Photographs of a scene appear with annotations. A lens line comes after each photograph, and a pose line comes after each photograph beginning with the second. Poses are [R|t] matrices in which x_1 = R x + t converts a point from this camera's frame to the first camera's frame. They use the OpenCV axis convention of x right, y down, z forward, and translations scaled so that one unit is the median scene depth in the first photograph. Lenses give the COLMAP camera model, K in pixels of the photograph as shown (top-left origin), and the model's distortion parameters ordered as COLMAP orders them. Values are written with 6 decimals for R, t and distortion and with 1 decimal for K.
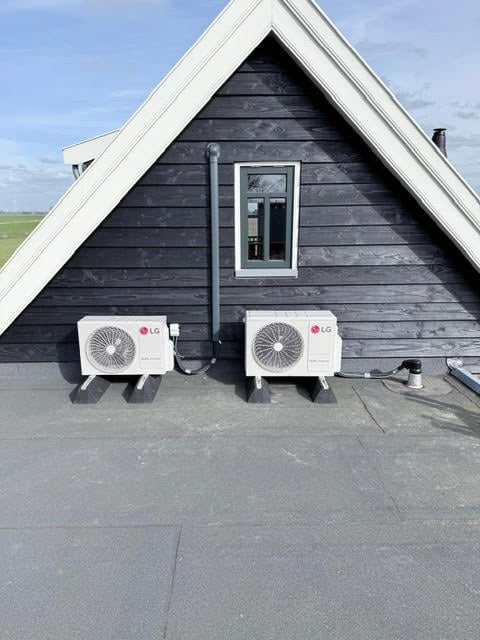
lens RADIAL K [[451.8, 0, 240.0], [0, 451.8, 320.0], [0, 0, 1]] dist [0.007249, -0.059639]
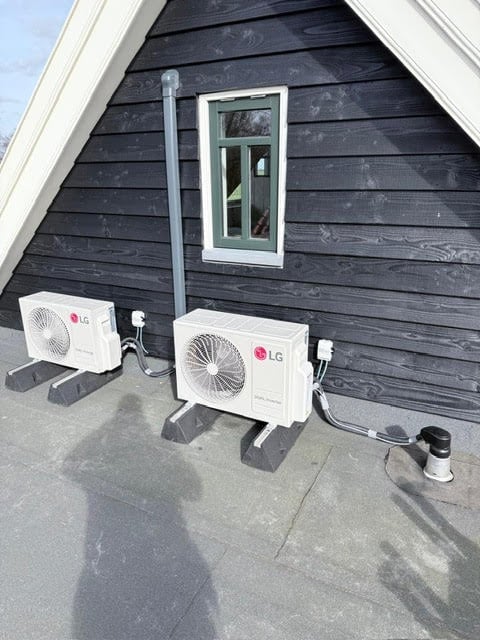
lens RADIAL K [[451.8, 0, 240.0], [0, 451.8, 320.0], [0, 0, 1]] dist [0.007249, -0.059639]
pose [[0.889961, 0.142430, -0.433223, 0.388418], [-0.106768, 0.988649, 0.105705, -0.085344], [0.443361, -0.047819, 0.895067, 0.383190]]
